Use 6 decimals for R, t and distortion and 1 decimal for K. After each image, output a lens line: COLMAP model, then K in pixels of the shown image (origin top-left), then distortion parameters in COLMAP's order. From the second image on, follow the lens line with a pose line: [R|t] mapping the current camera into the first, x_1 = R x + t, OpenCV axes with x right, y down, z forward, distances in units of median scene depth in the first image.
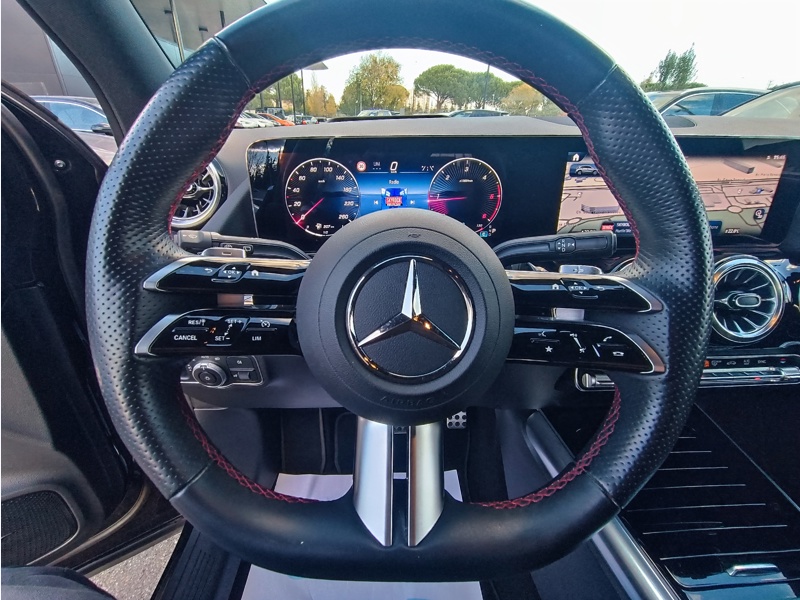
lens RADIAL K [[362.3, 0, 395.1], [0, 362.3, 302.0], [0, 0, 1]] dist [-0.017705, 0.007706]
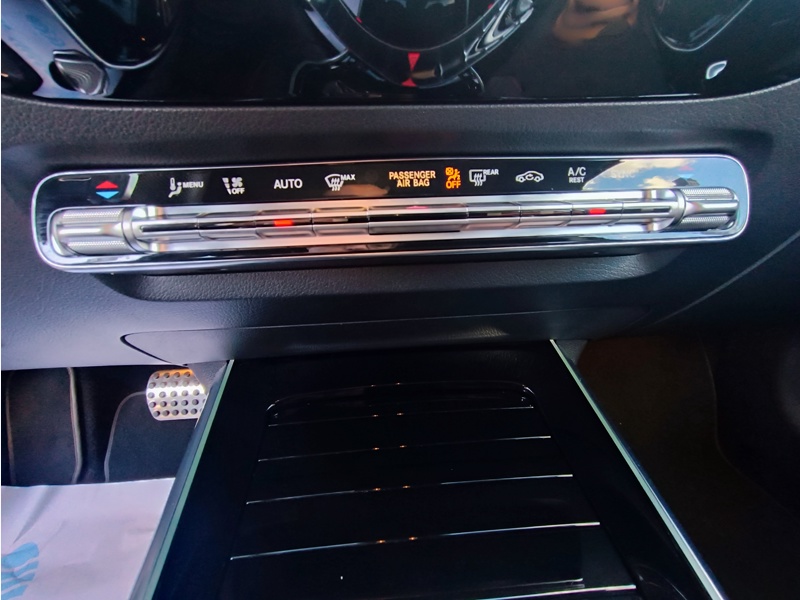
lens RADIAL K [[362.3, 0, 396.1], [0, 362.3, 302.3], [0, 0, 1]] dist [-0.017705, 0.007706]
pose [[0.999127, -0.026893, 0.031972, 0.883884], [0.025785, 0.999069, 0.034591, 0.299041], [-0.032873, -0.033737, 0.998890, 0.734280]]
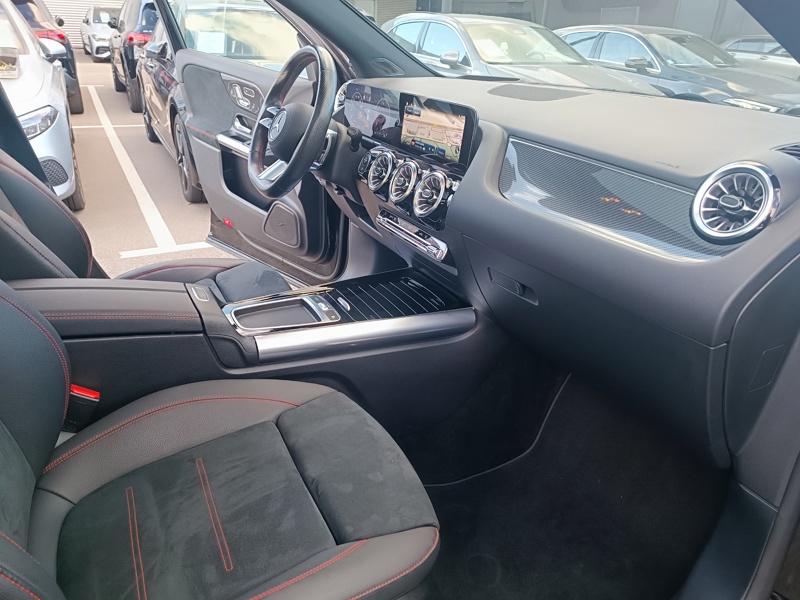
lens RADIAL K [[588.9, 0, 398.9], [0, 588.9, 295.2], [0, 0, 1]] dist [0.017980, -0.008831]
pose [[0.425807, 0.376799, -0.822624, 3.563072], [-0.431660, 0.883628, 0.181305, -0.033106], [0.795209, 0.277893, 0.538904, -0.512632]]
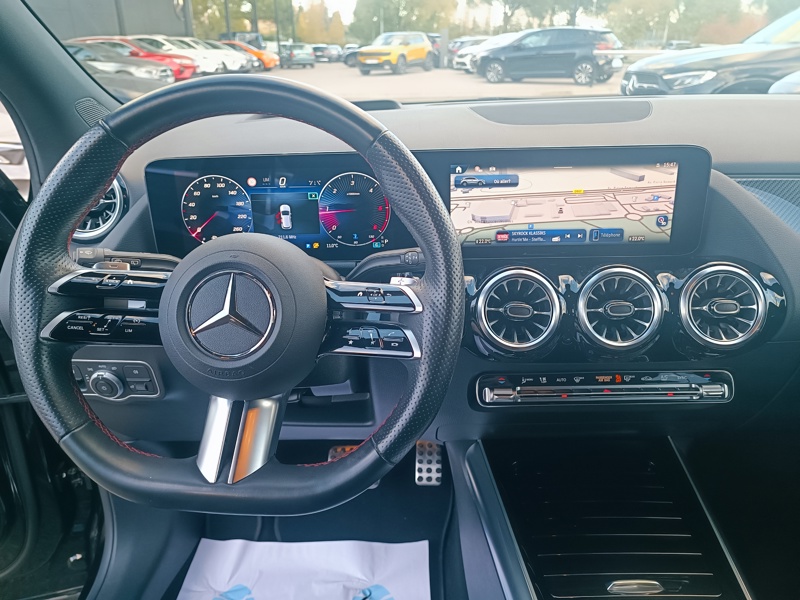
lens RADIAL K [[588.9, 0, 398.3], [0, 588.9, 300.4], [0, 0, 1]] dist [0.017980, -0.008831]
pose [[0.997679, -0.000390, -0.068091, 0.440387], [-0.003594, 0.998288, -0.058374, 0.065145], [0.067997, 0.058484, 0.995970, -0.645219]]
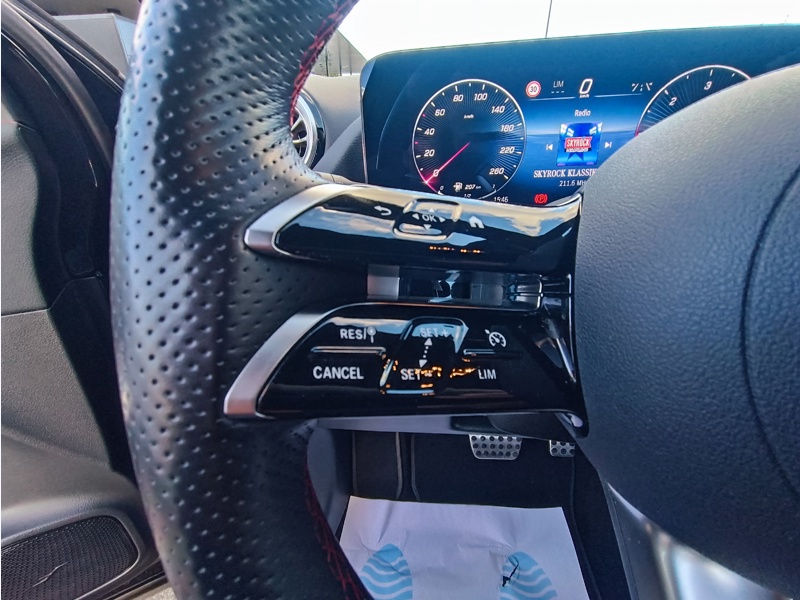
lens RADIAL K [[362.3, 0, 394.2], [0, 362.3, 303.5], [0, 0, 1]] dist [-0.017705, 0.007706]
pose [[0.992000, 0.013906, -0.125469, -0.250791], [-0.013693, 0.999903, 0.002561, 0.010664], [0.125493, -0.000823, 0.992094, 0.323789]]
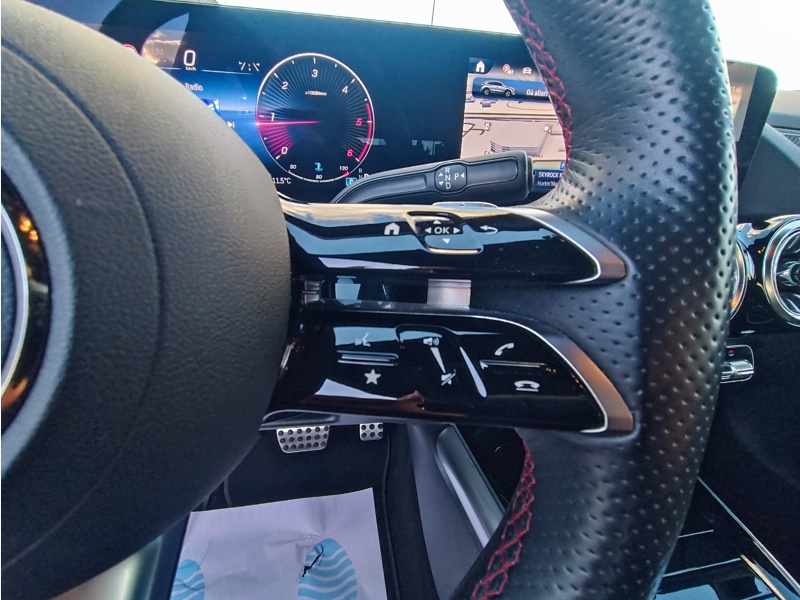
lens RADIAL K [[362.3, 0, 395.0], [0, 362.3, 302.5], [0, 0, 1]] dist [-0.017705, 0.007706]
pose [[0.988252, -0.018112, 0.151759, 0.232512], [0.015417, 0.999702, 0.018913, 0.022390], [-0.152057, -0.016351, 0.988237, 0.350290]]
